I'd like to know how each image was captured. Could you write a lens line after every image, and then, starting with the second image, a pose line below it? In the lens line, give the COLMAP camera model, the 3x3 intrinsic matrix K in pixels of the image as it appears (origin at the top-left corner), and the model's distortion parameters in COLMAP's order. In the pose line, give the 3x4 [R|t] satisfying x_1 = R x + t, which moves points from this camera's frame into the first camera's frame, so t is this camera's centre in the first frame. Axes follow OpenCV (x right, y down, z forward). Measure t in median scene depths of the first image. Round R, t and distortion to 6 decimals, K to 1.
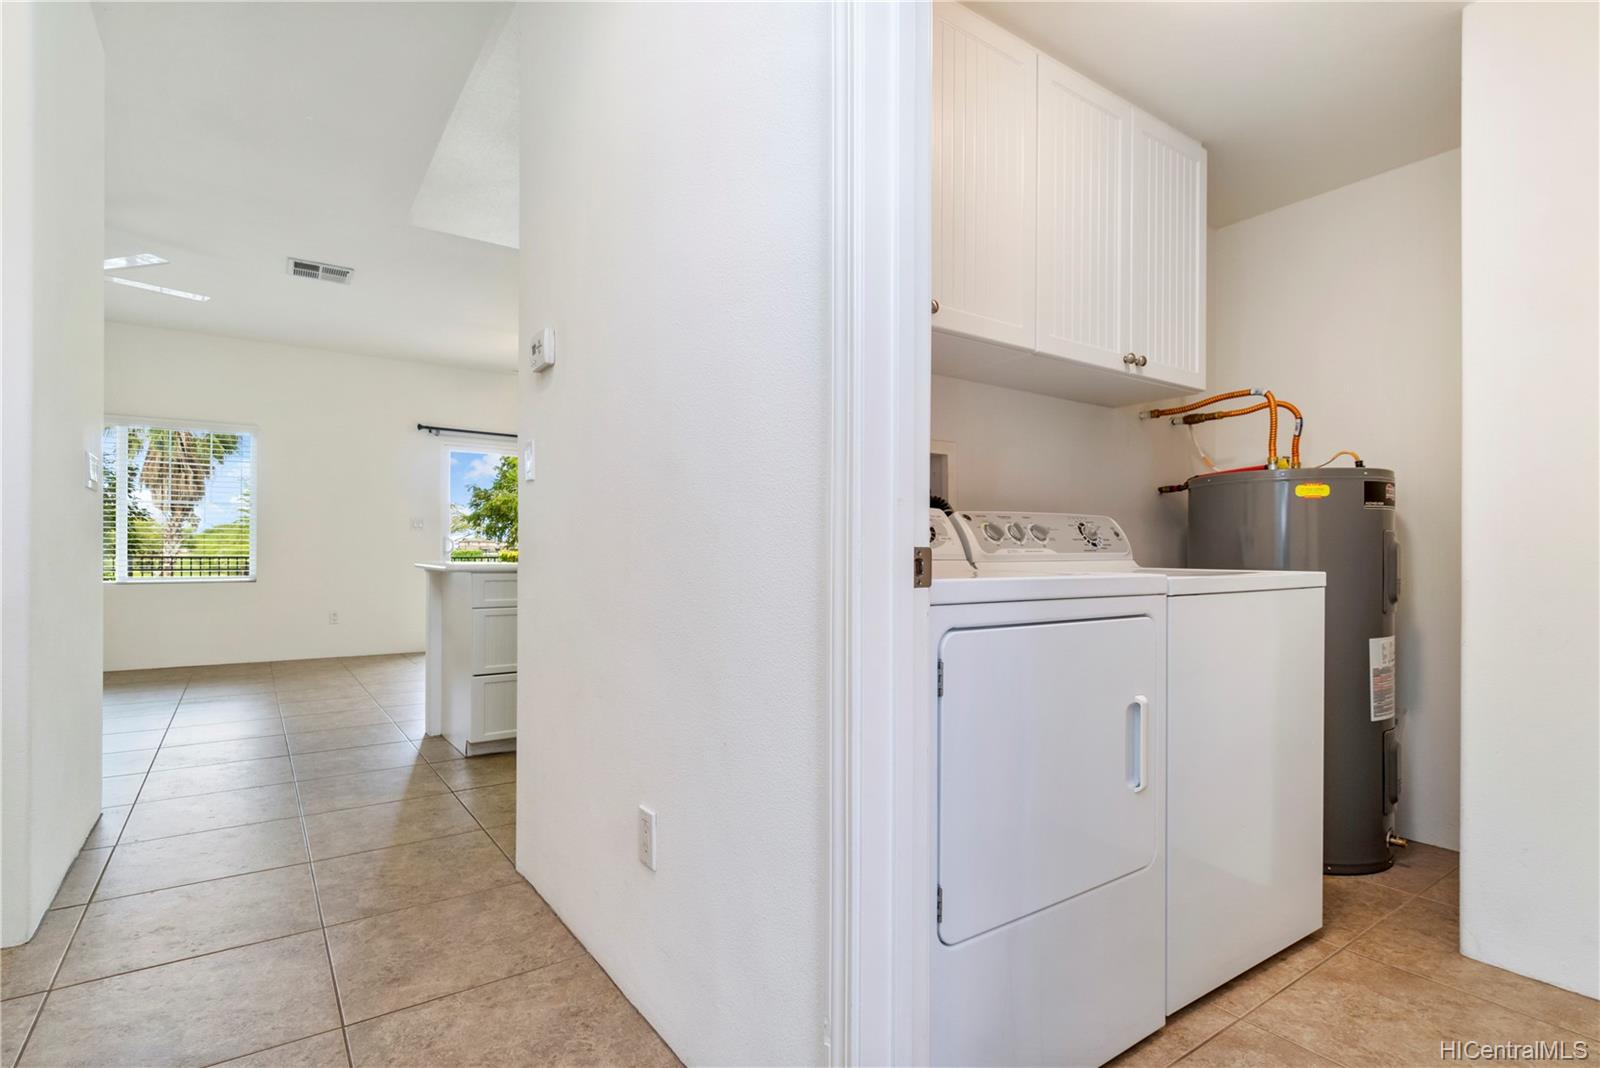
lens RADIAL K [[772.8, 0, 793.0], [0, 772.8, 550.6], [0, 0, 1]] dist [-0.002425, -0.000139]
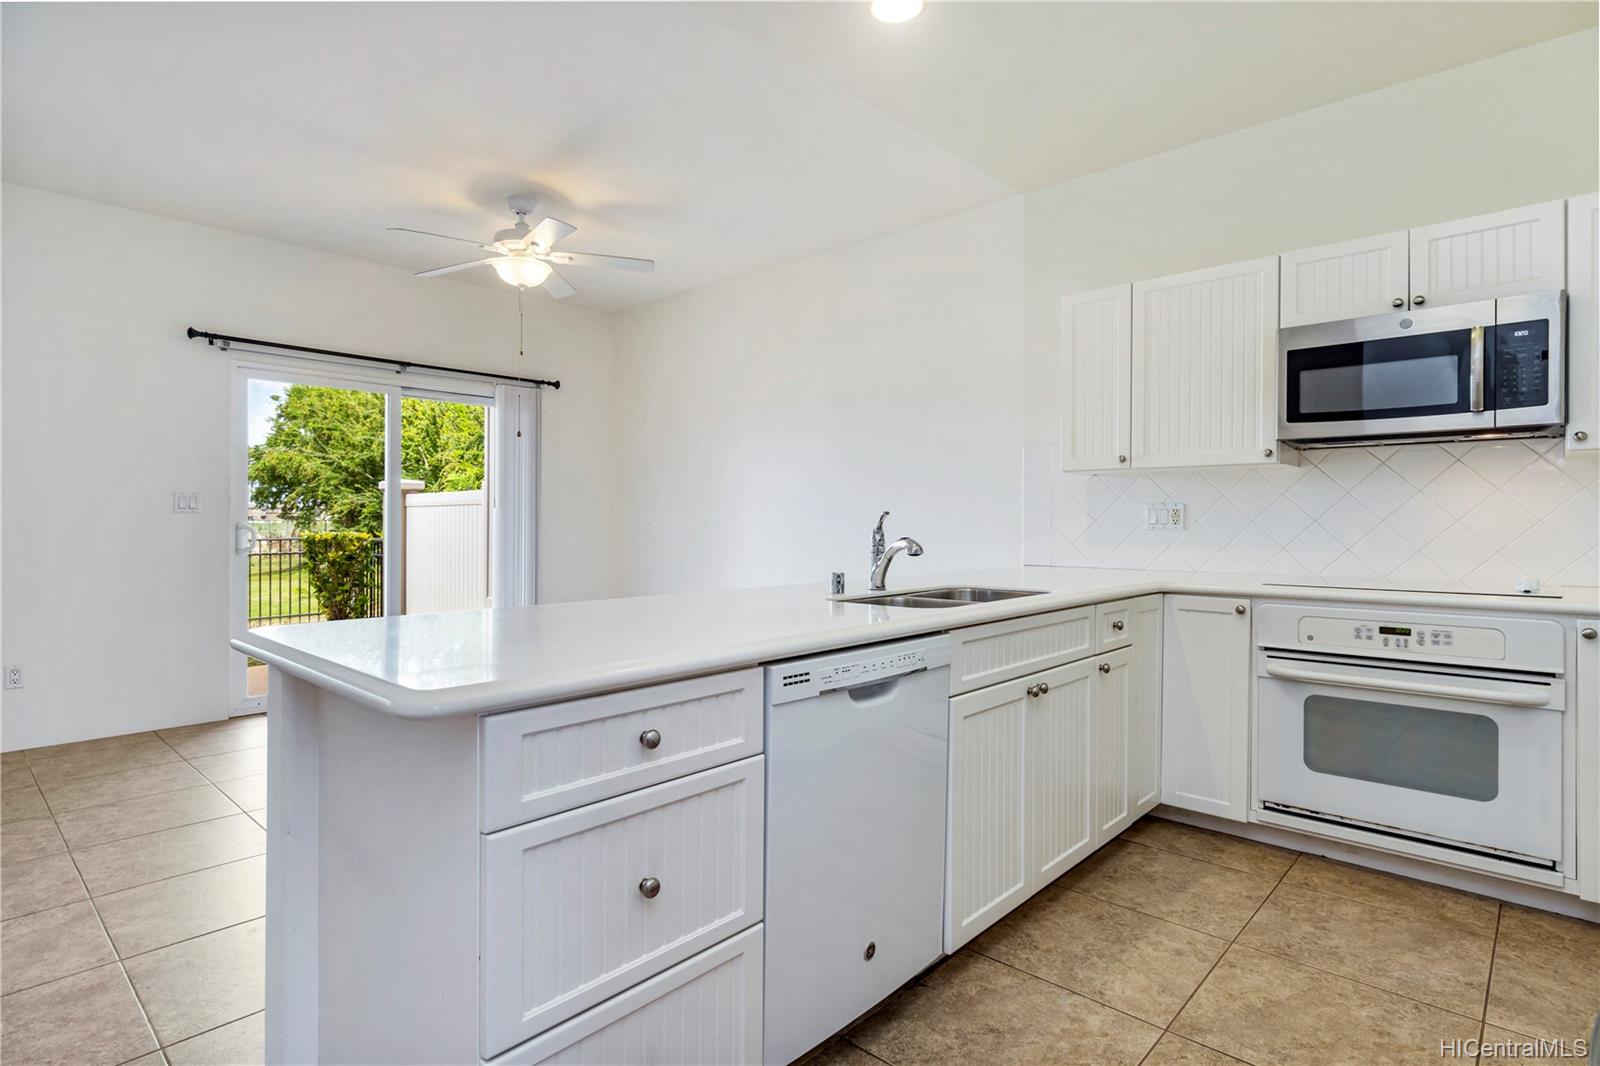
lens RADIAL K [[806.2, 0, 800.0], [0, 806.2, 533.0], [0, 0, 1]] dist [0.002648, 0.001384]
pose [[0.975813, -0.002297, 0.218596, -0.175469], [-0.001613, 0.999842, 0.017706, -0.023803], [-0.218602, -0.017631, 0.975655, 0.317866]]
